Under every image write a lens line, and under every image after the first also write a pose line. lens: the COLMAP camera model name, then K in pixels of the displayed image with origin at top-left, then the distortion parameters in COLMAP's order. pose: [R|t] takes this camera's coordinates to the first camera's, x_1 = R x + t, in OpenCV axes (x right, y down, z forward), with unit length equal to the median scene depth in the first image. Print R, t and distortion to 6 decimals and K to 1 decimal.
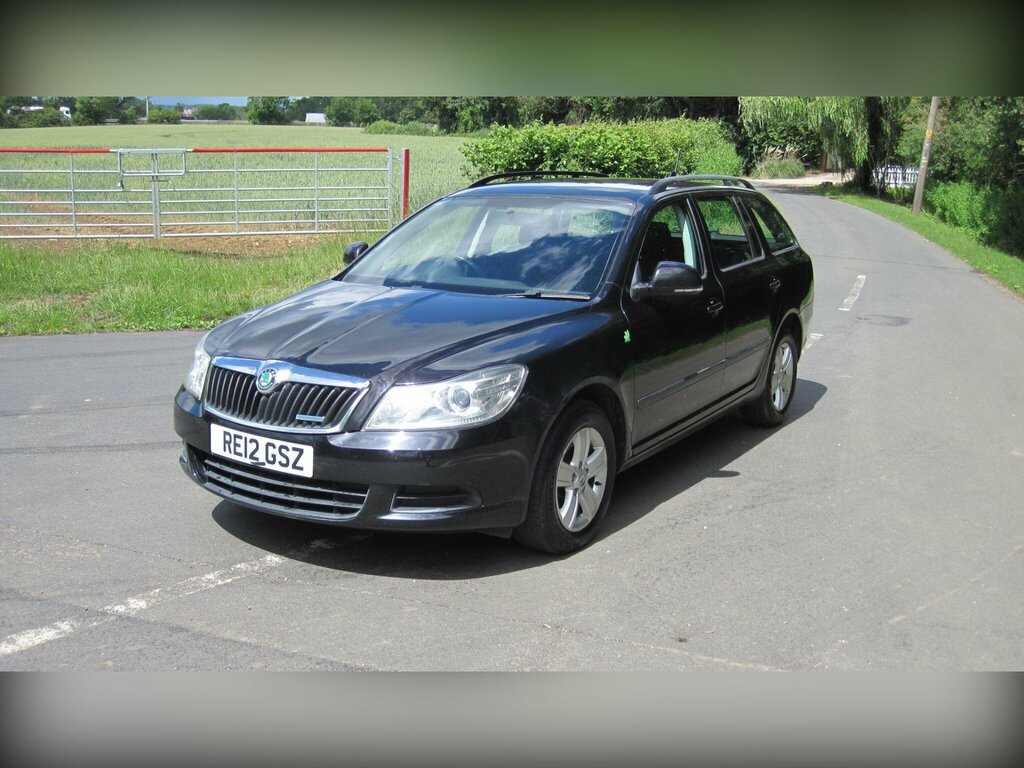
lens RADIAL K [[1046.9, 0, 513.6], [0, 1046.9, 367.8], [0, 0, 1]] dist [-0.185157, 0.156906]
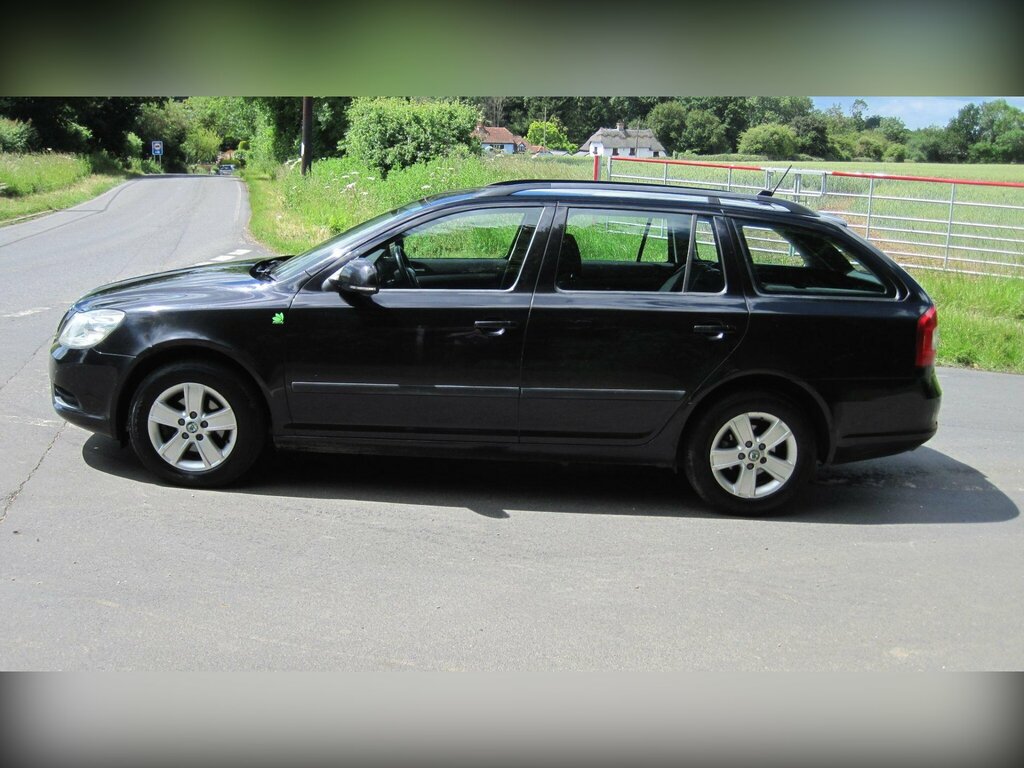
lens RADIAL K [[1046.9, 0, 513.6], [0, 1046.9, 367.8], [0, 0, 1]] dist [-0.185157, 0.156906]
pose [[0.555001, 0.175996, -0.813019, 0.371388], [-0.203983, 0.976316, 0.072098, -0.035464], [0.806452, 0.125827, 0.577756, 0.194992]]
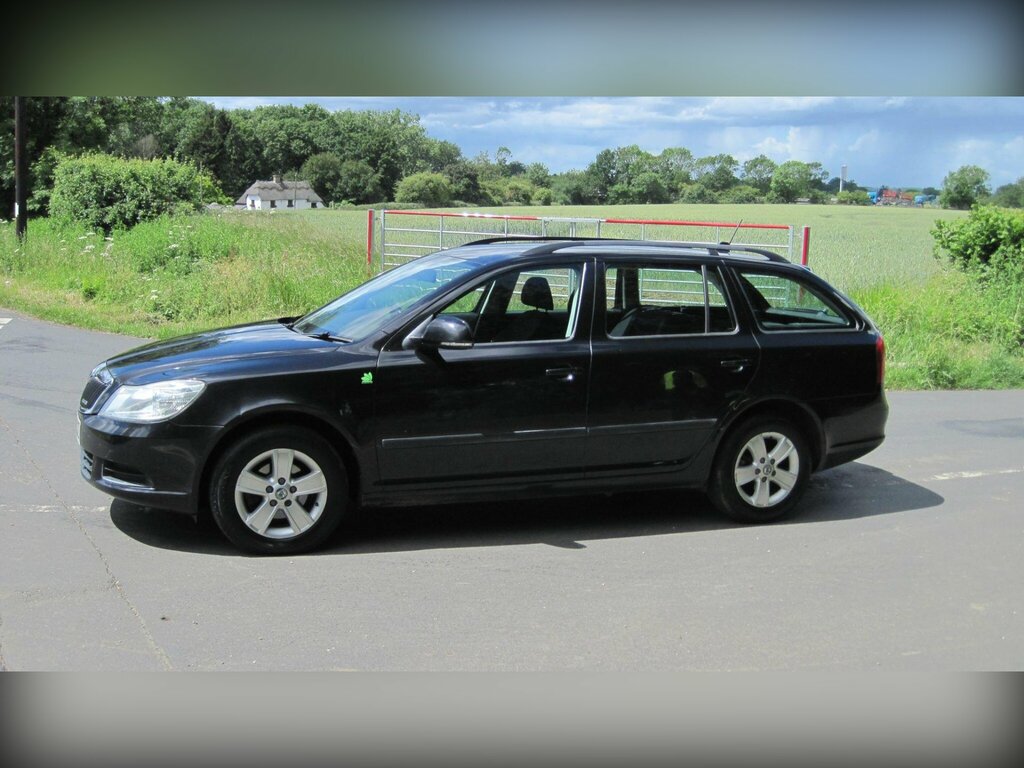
lens RADIAL K [[1046.9, 0, 513.6], [0, 1046.9, 367.8], [0, 0, 1]] dist [-0.185157, 0.156906]
pose [[0.795149, 0.094848, -0.598950, 0.293660], [-0.141124, 0.989517, -0.030656, -0.009669], [0.589764, 0.108903, 0.800199, 0.071899]]
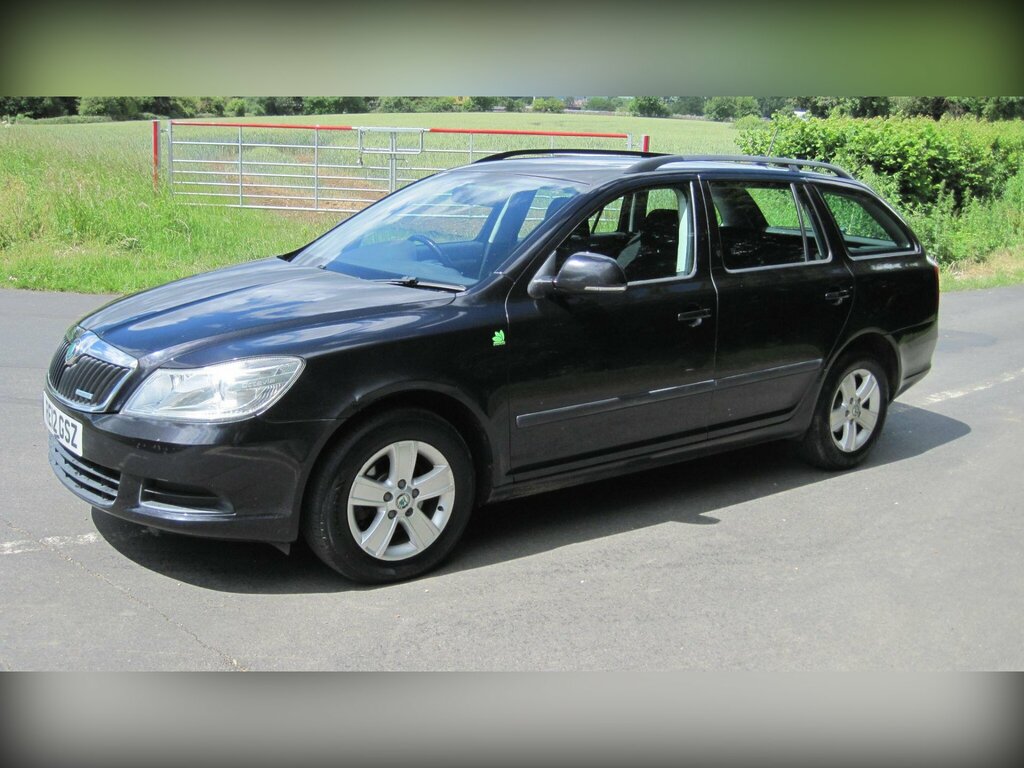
lens RADIAL K [[1046.9, 0, 513.6], [0, 1046.9, 367.8], [0, 0, 1]] dist [-0.185157, 0.156906]
pose [[0.935573, 0.091153, -0.341166, 0.134948], [-0.089508, 0.995773, 0.020595, -0.008257], [0.341601, 0.011269, 0.939778, 0.073821]]
